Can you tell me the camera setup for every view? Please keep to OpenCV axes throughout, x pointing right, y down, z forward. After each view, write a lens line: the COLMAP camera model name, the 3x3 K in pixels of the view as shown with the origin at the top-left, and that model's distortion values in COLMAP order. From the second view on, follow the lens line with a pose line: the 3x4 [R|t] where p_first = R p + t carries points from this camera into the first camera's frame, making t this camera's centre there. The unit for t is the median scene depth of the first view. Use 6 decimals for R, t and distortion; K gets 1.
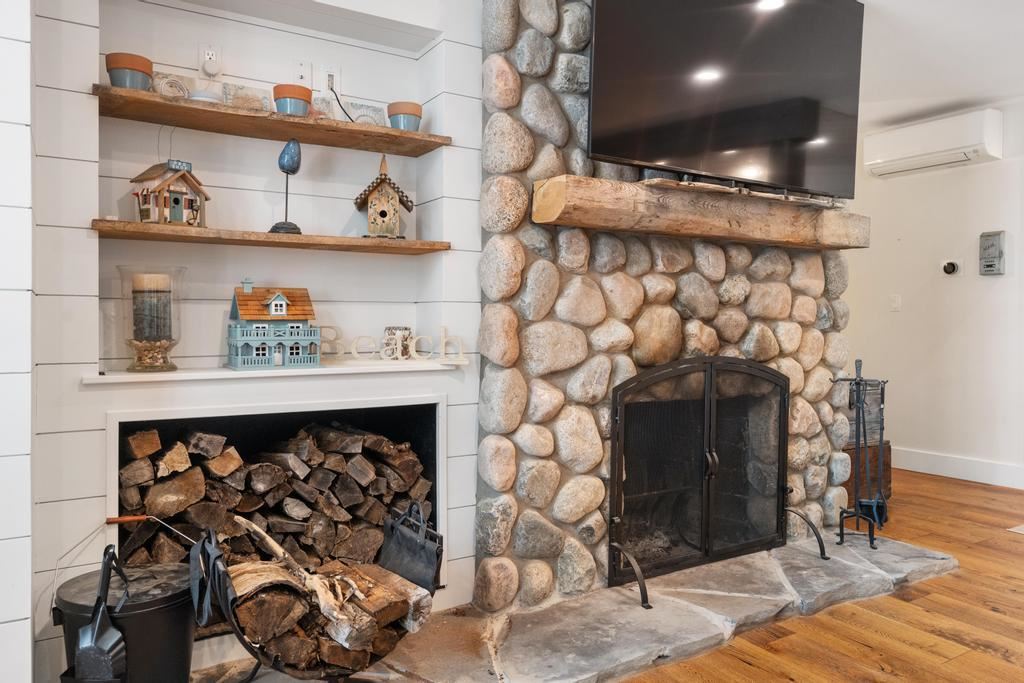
lens RADIAL K [[739.9, 0, 511.0], [0, 739.9, 333.8], [0, 0, 1]] dist [-0.014468, 0.000034]
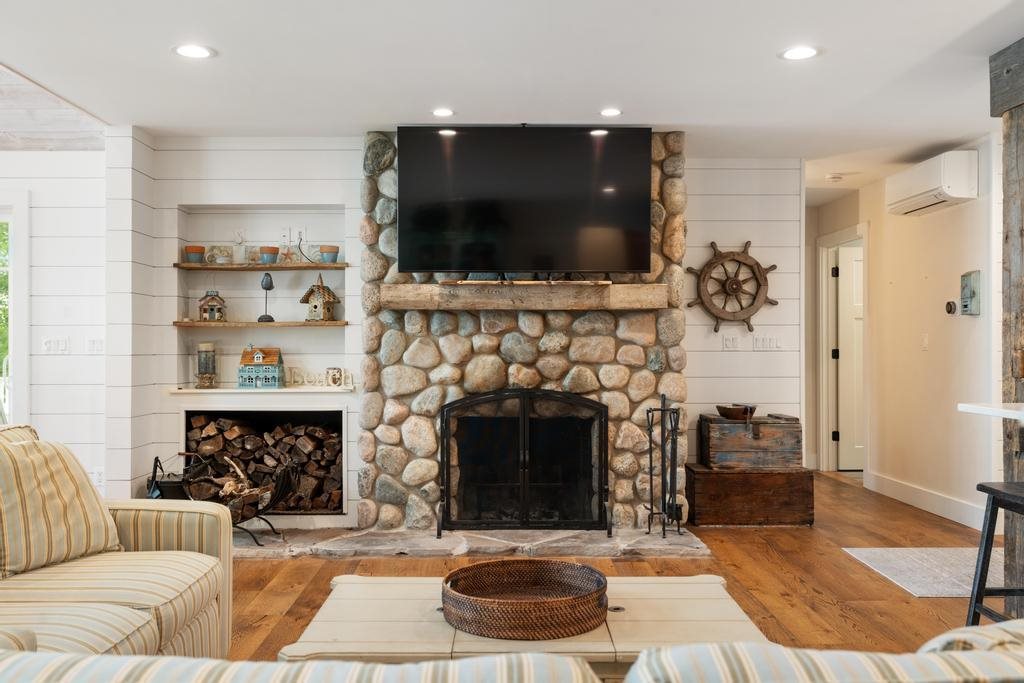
lens RADIAL K [[927.7, 0, 511.7], [0, 927.7, 345.4], [0, 0, 1]] dist [-0.017346, 0.000000]
pose [[0.848410, -0.005444, -0.529312, 1.402910], [-0.004739, 0.999829, -0.017878, -0.025665], [0.529319, 0.017676, 0.848239, -0.676382]]
